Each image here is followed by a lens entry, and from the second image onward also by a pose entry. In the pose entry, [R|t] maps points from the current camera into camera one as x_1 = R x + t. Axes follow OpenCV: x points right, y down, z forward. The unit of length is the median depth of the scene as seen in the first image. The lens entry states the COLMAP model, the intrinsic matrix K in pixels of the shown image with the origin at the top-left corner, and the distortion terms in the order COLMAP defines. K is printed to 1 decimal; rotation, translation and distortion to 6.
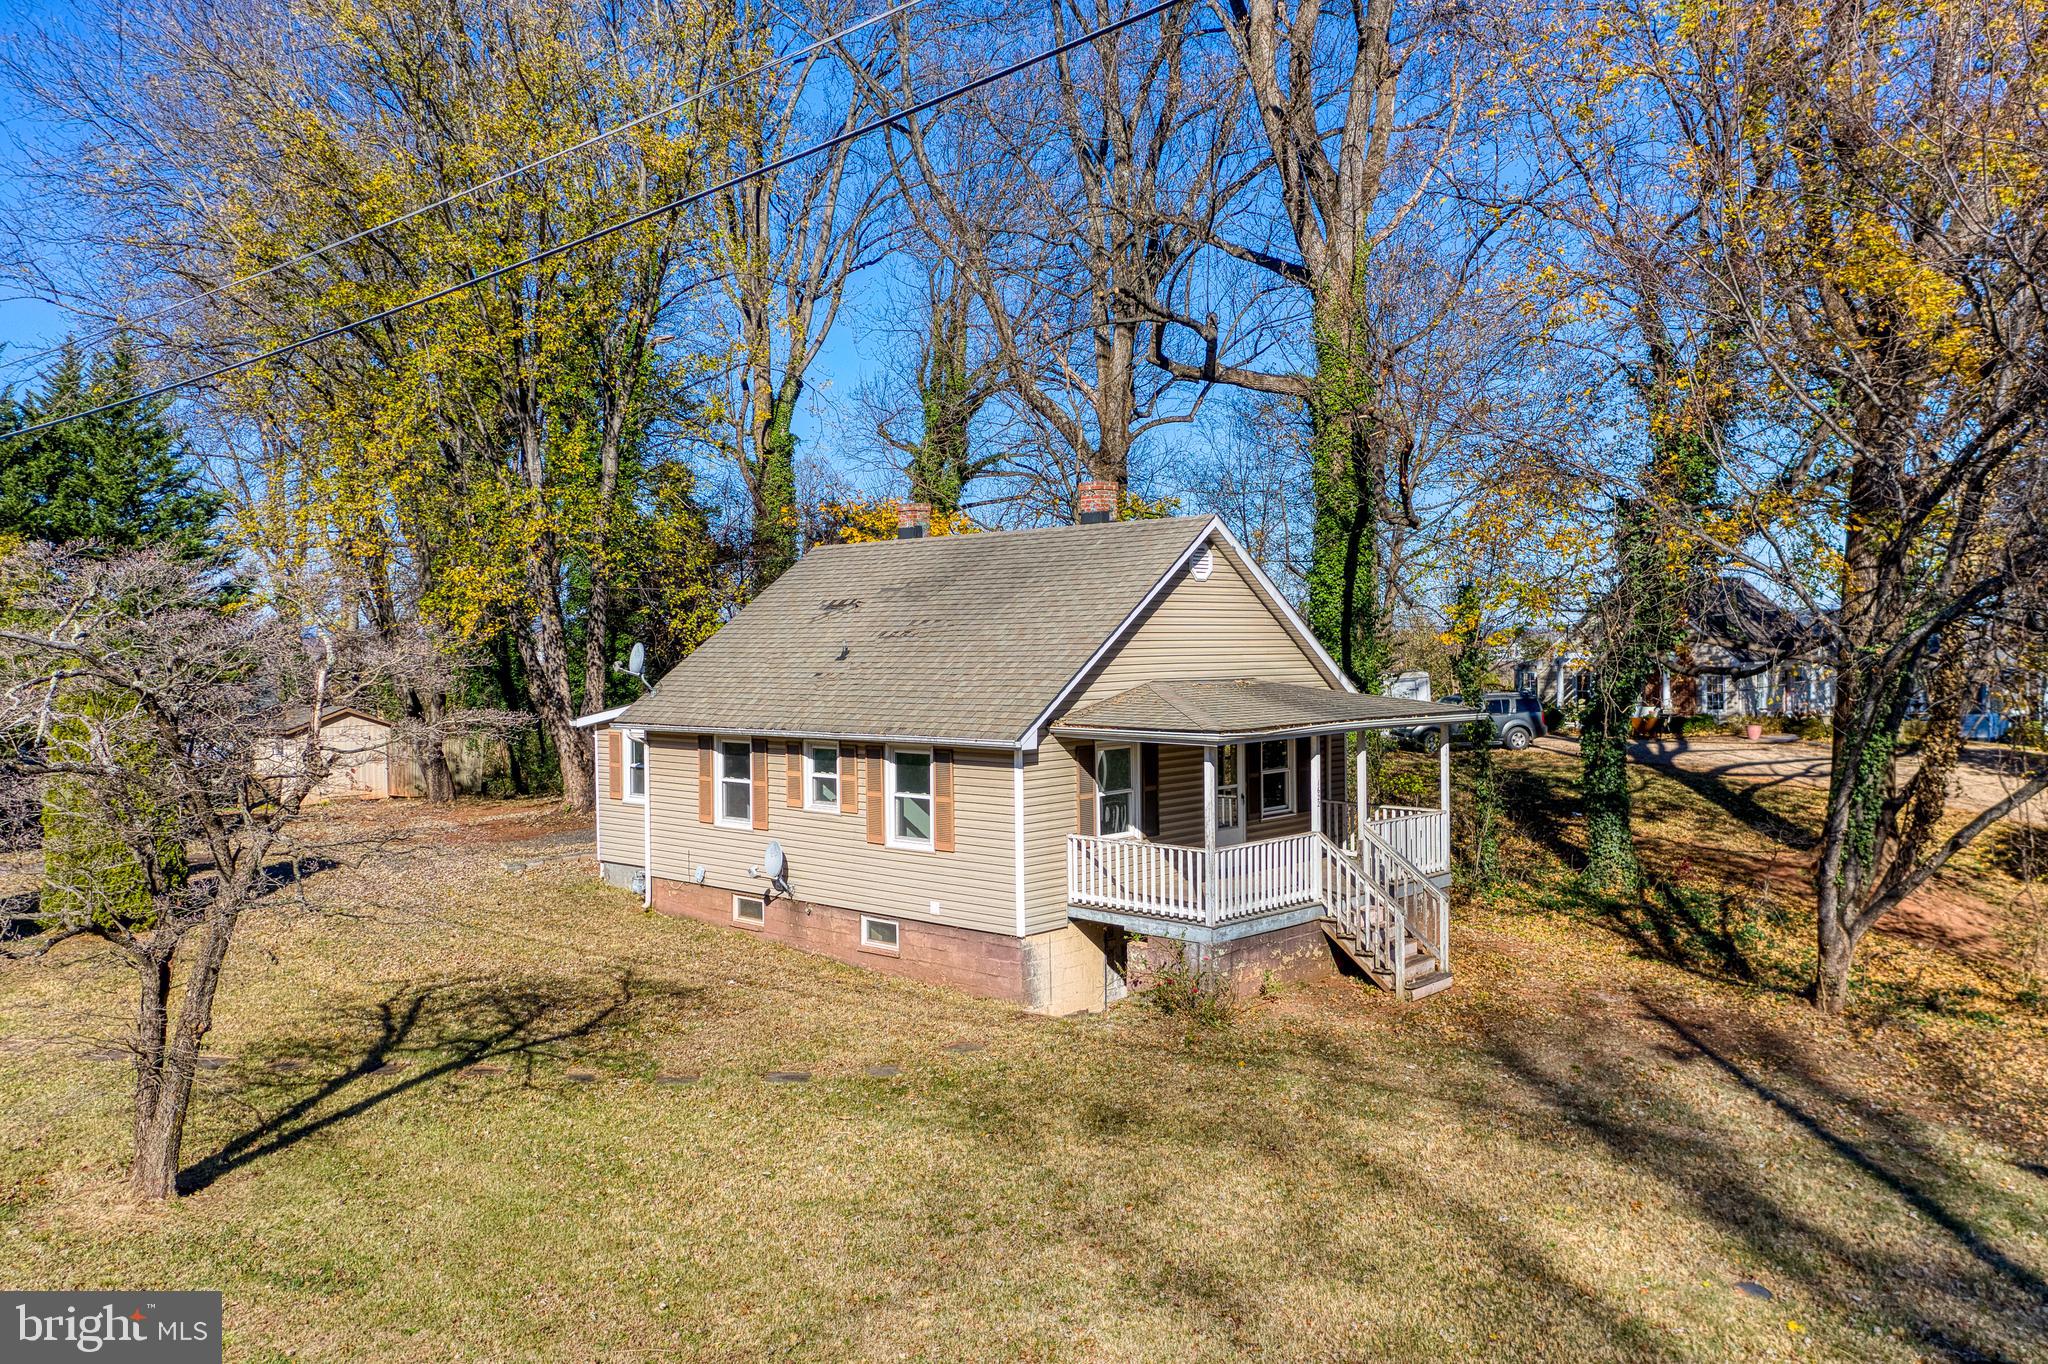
lens RADIAL K [[1565.6, 0, 1023.6], [0, 1565.6, 672.5], [0, 0, 1]] dist [0.002697, 0.082439]
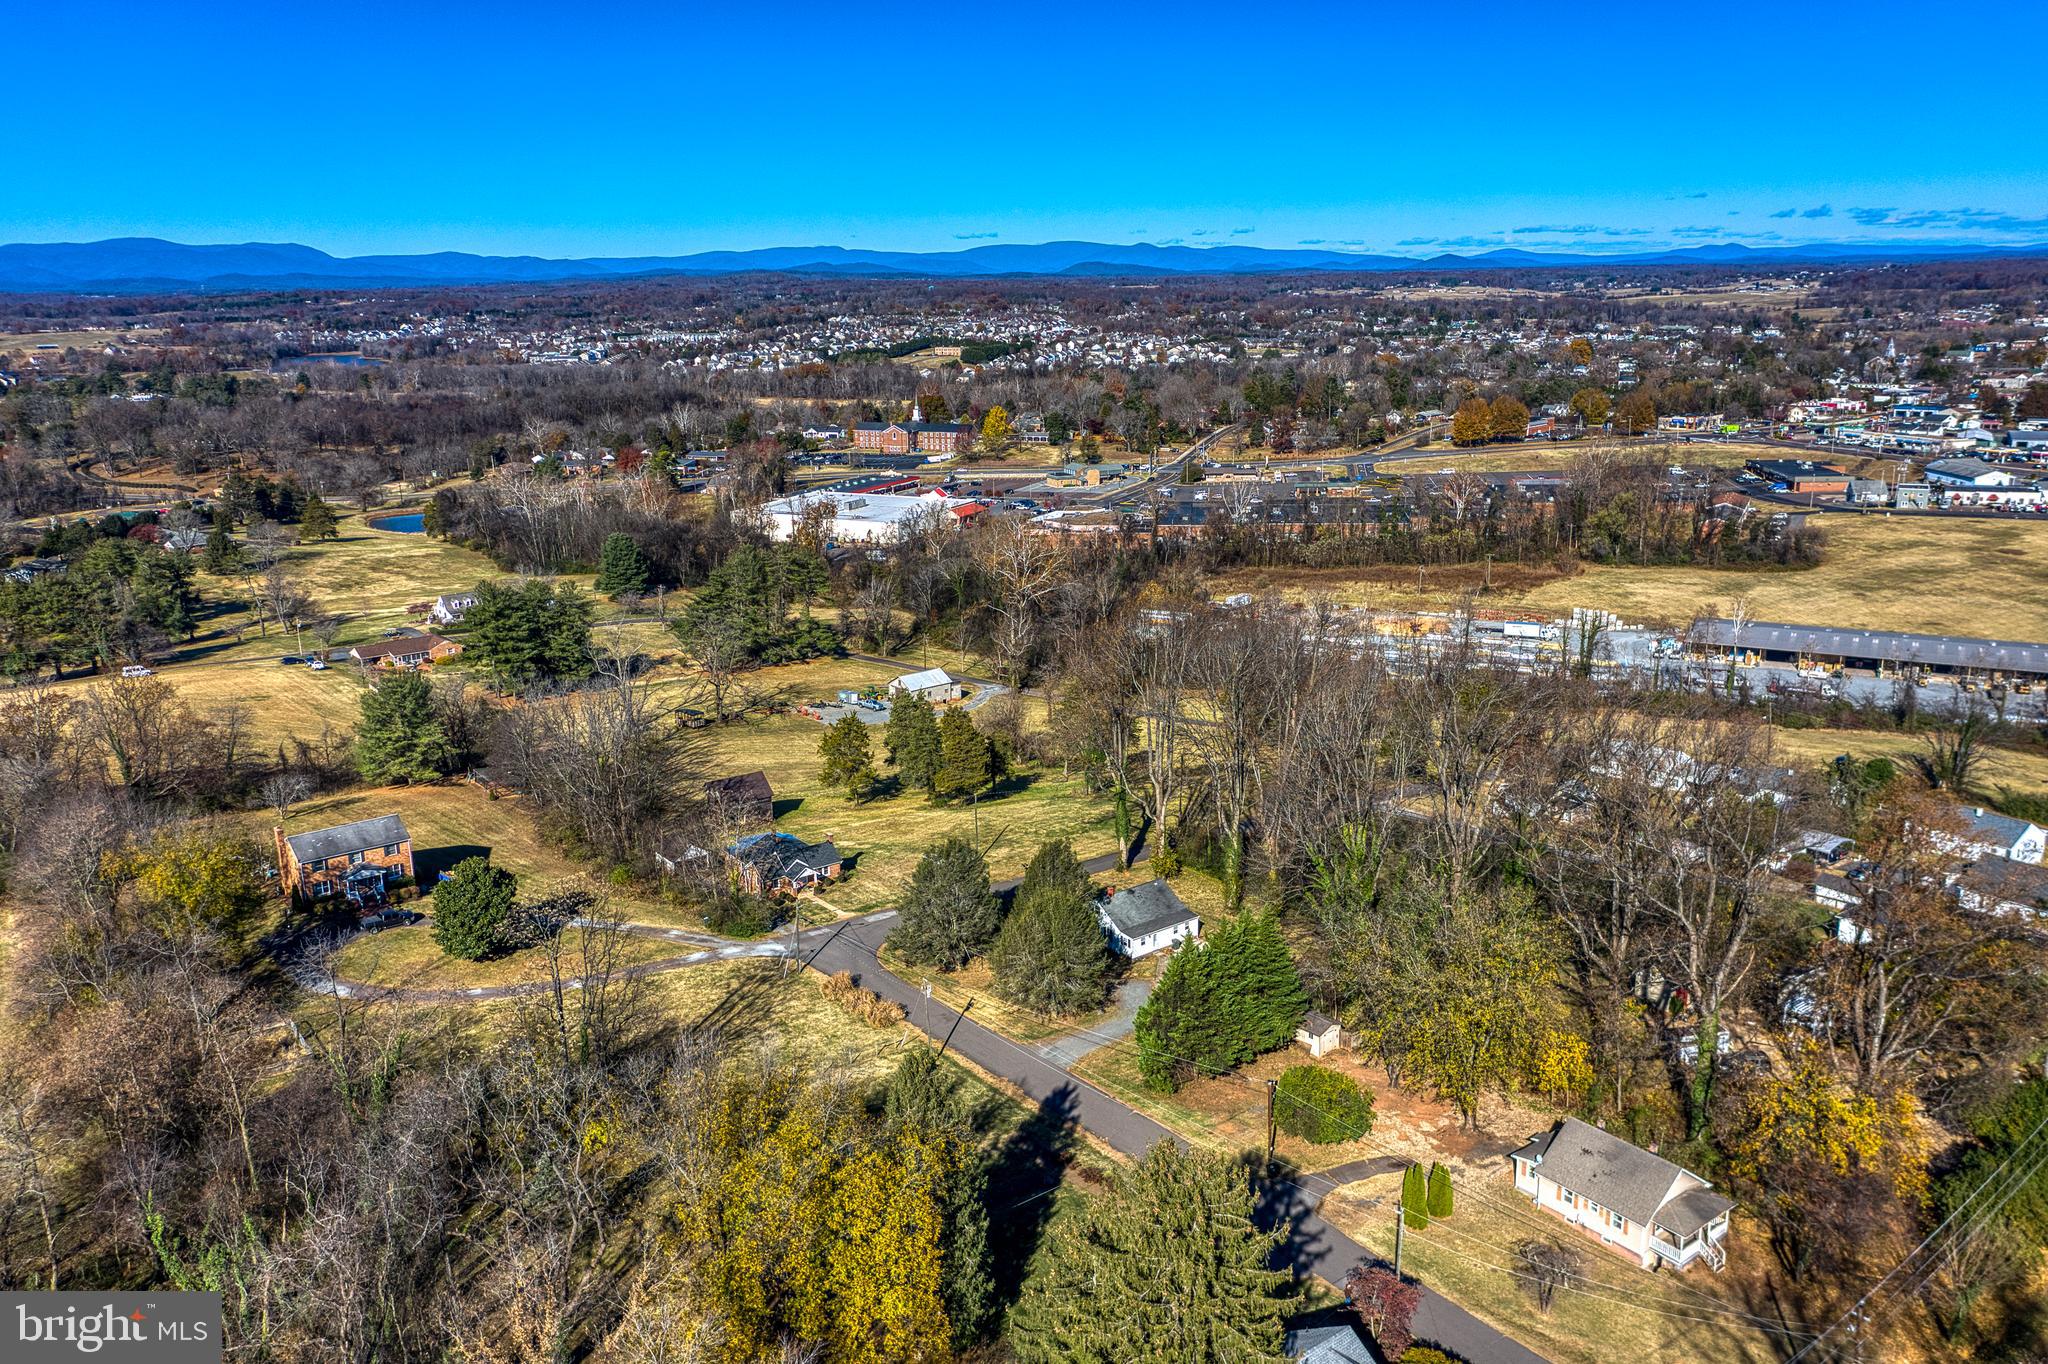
lens RADIAL K [[1565.6, 0, 1023.6], [0, 1565.6, 672.5], [0, 0, 1]] dist [0.002697, 0.082439]
pose [[0.988398, 0.032786, -0.148305, -1.408487], [0.002206, 0.973221, 0.229859, -3.123767], [0.151870, -0.227519, 0.961858, -4.228493]]
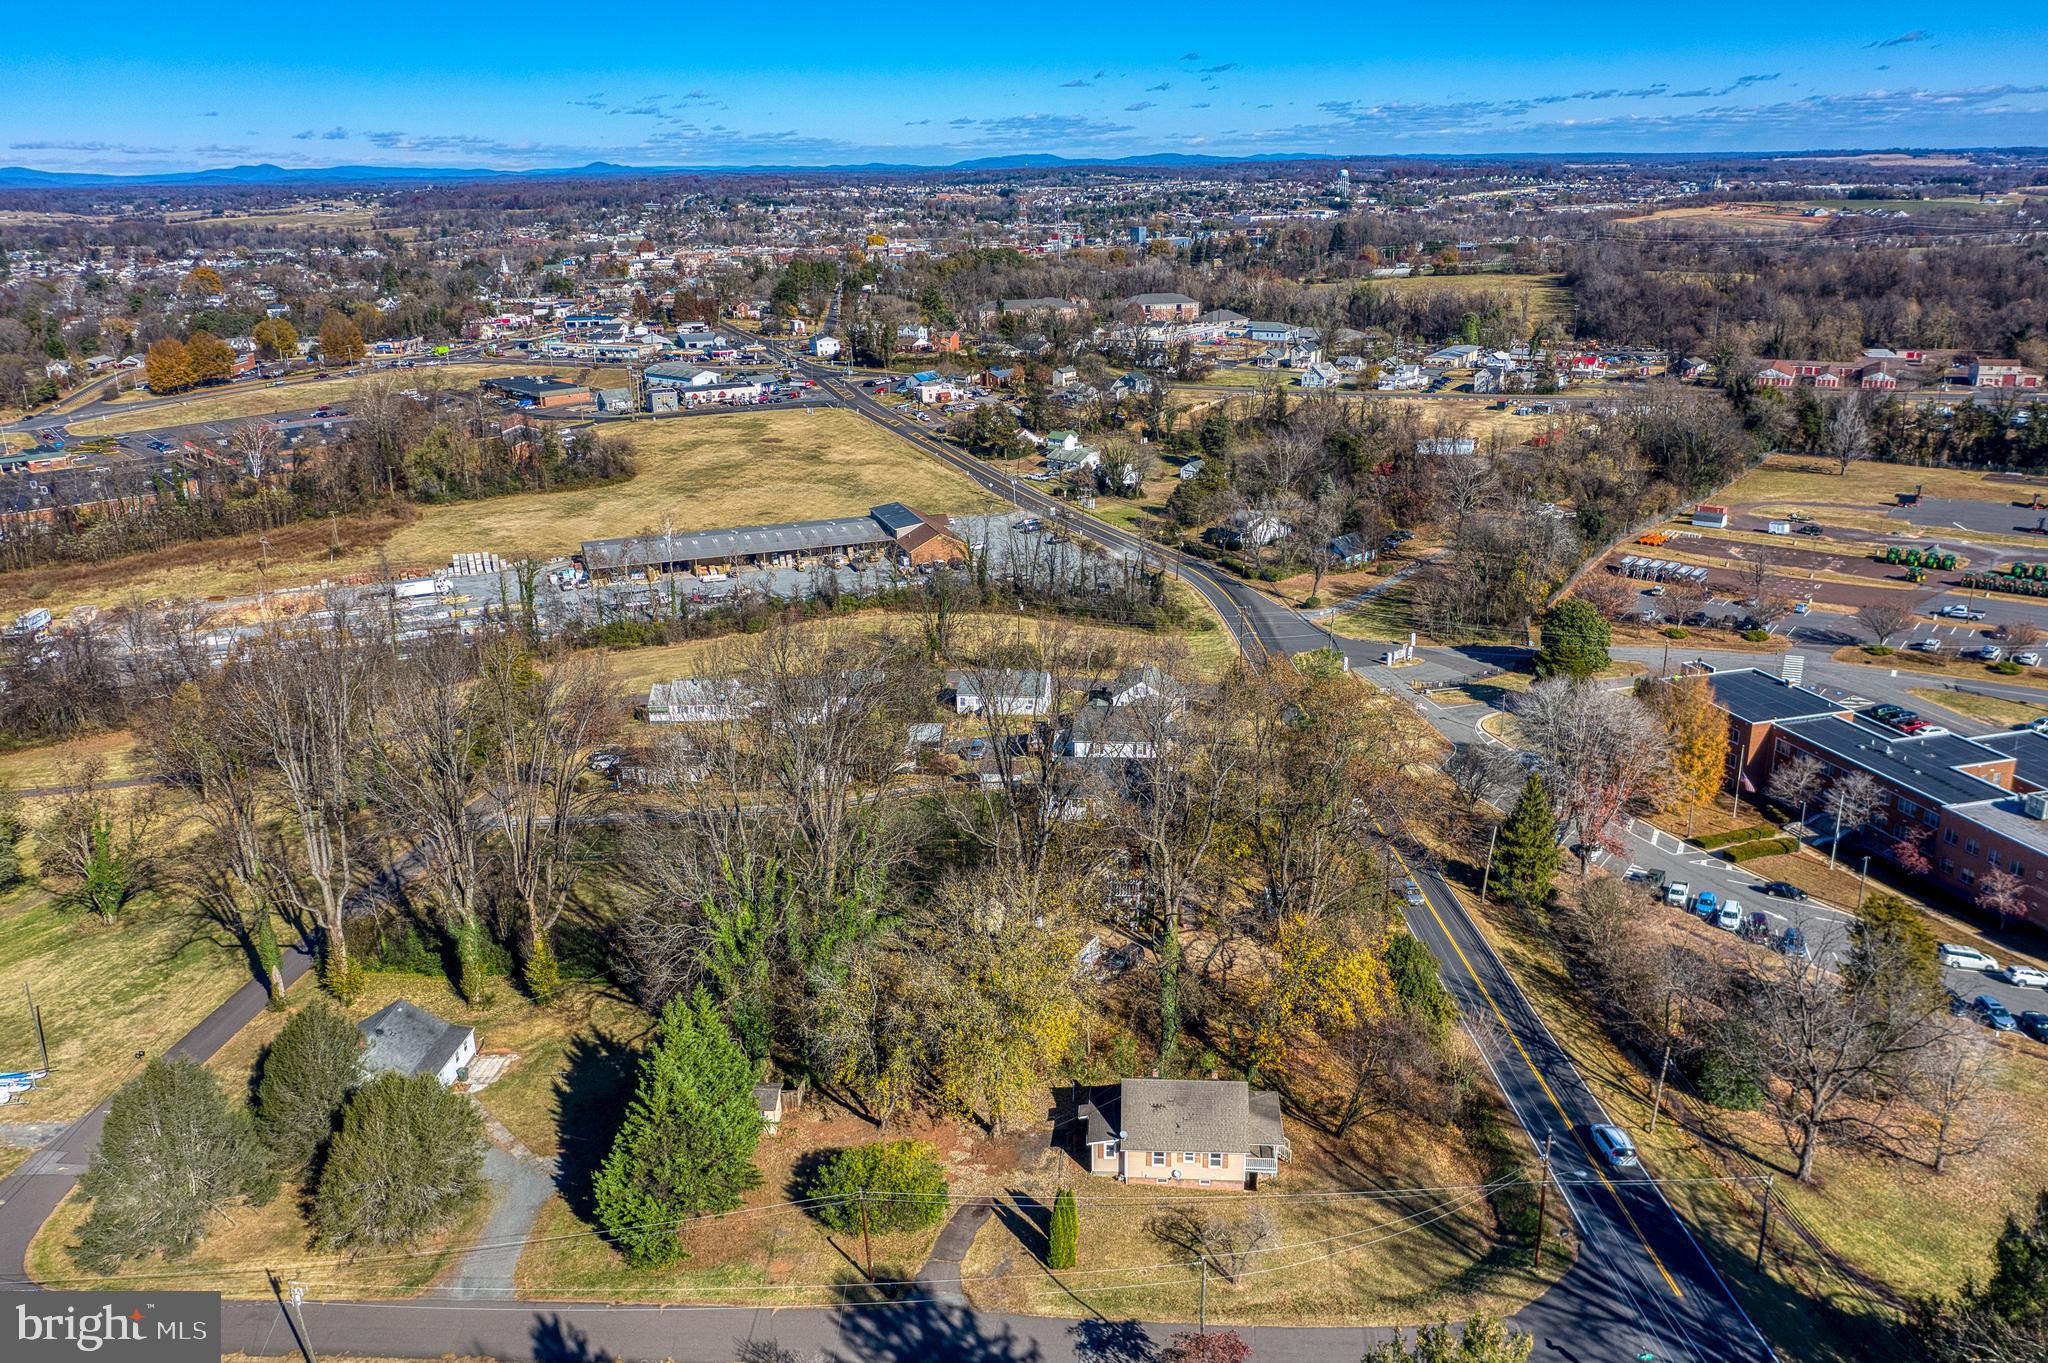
lens RADIAL K [[1569.9, 0, 1027.2], [0, 1569.9, 701.9], [0, 0, 1]] dist [-0.011582, 0.001393]
pose [[0.774051, -0.208361, 0.597855, -3.542123], [0.022079, 0.952604, 0.303410, -3.123469], [-0.632738, -0.221654, 0.741965, -2.234657]]
